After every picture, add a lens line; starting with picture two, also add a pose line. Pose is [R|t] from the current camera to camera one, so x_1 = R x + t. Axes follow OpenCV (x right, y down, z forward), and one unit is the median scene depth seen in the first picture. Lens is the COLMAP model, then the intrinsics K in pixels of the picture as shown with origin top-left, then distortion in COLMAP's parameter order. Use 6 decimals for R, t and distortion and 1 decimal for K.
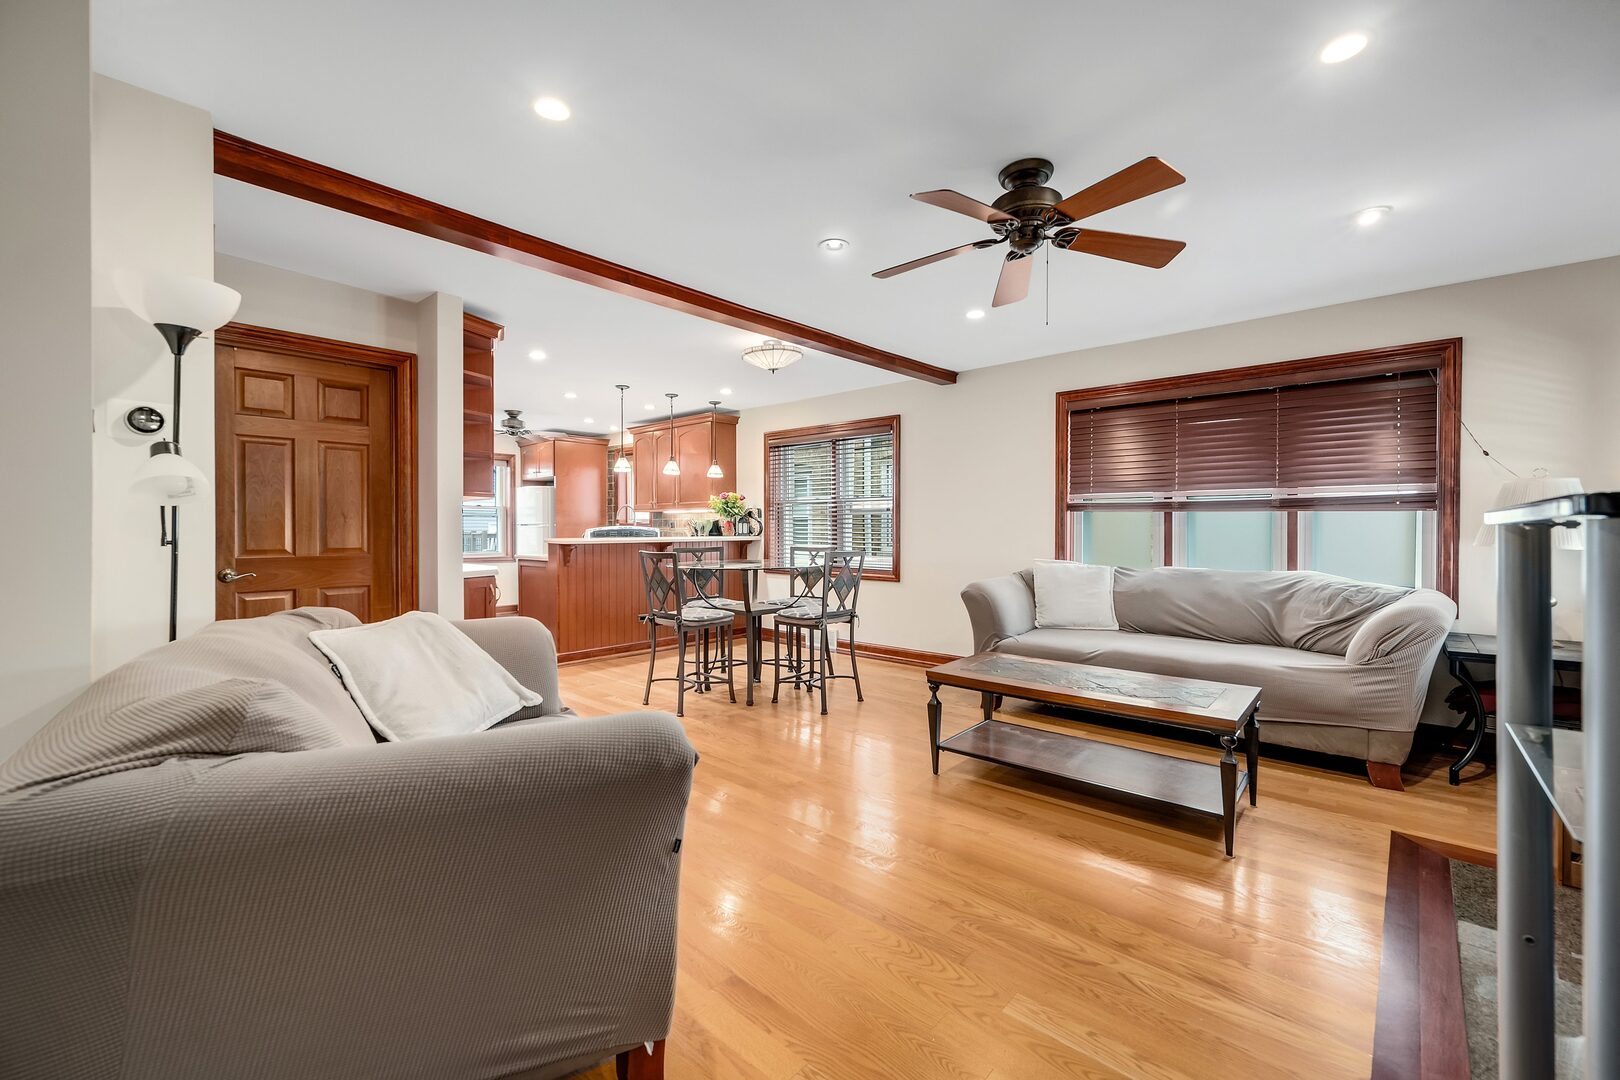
lens RADIAL K [[652.9, 0, 810.0], [0, 652.9, 540.0], [0, 0, 1]] dist [0.000799, 0.000057]
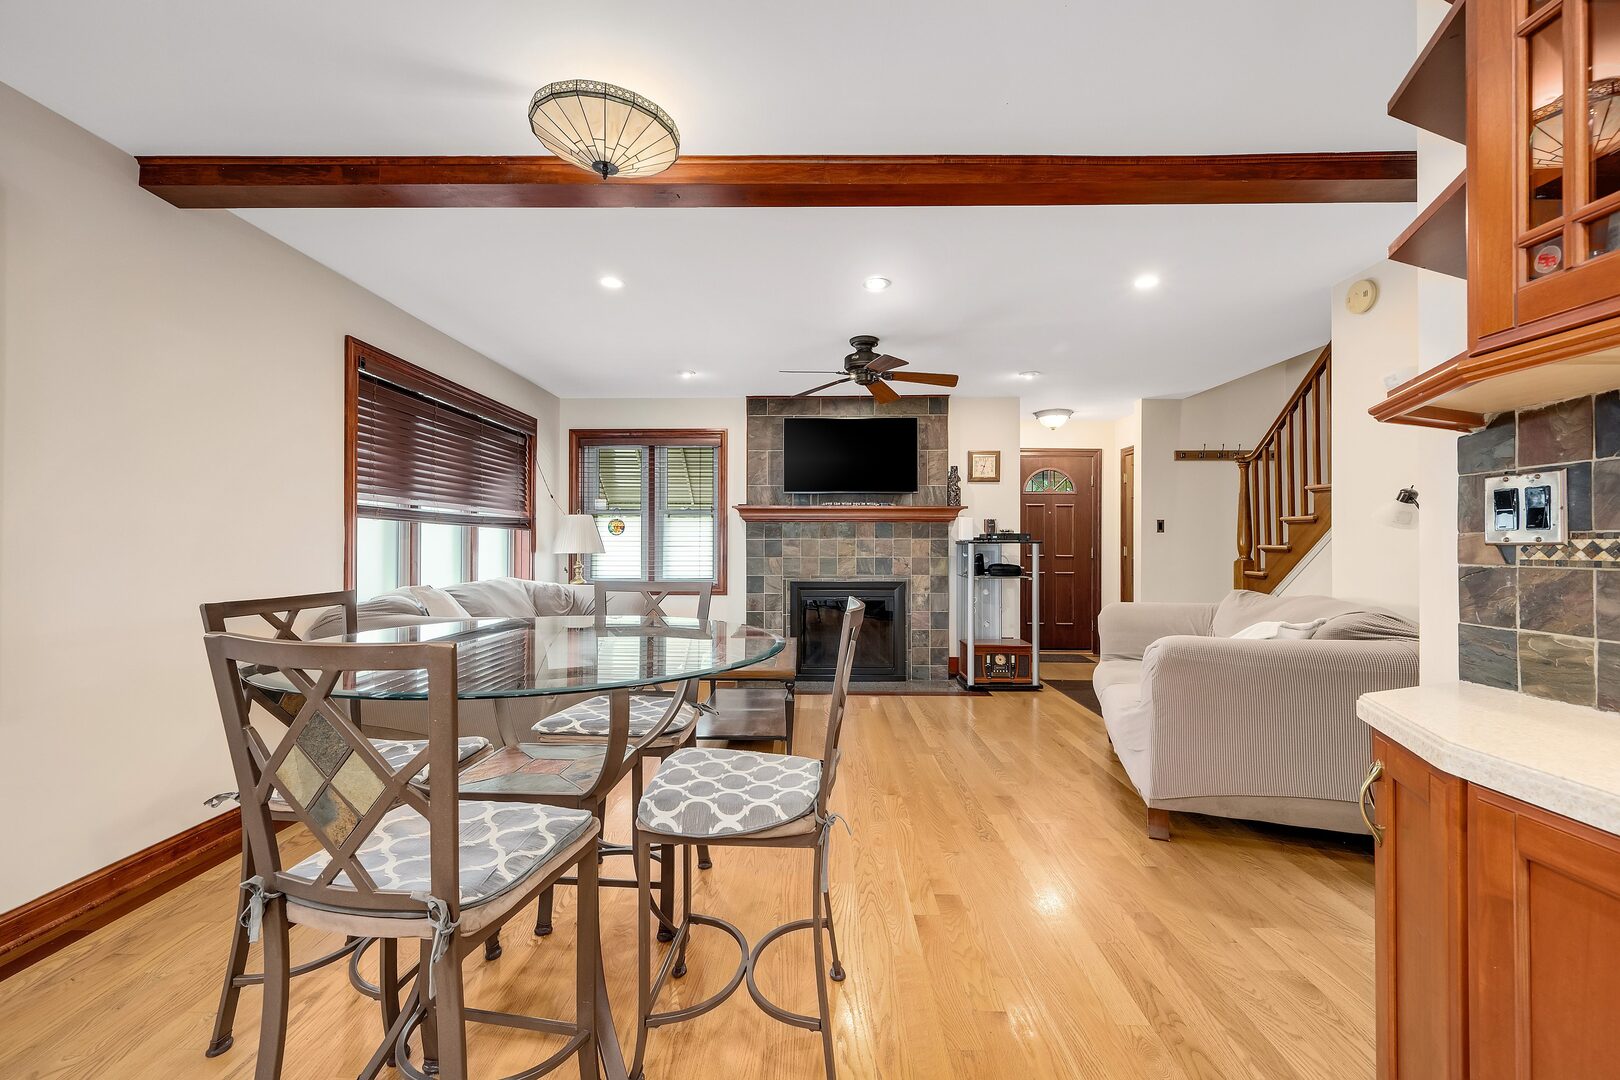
lens RADIAL K [[652.9, 0, 810.0], [0, 652.9, 540.0], [0, 0, 1]] dist [0.000799, 0.000057]
pose [[-0.664288, 0.001104, 0.747476, -0.296685], [0.008803, 0.999941, 0.006346, -0.013401], [-0.747425, 0.010796, -0.664259, 0.754930]]
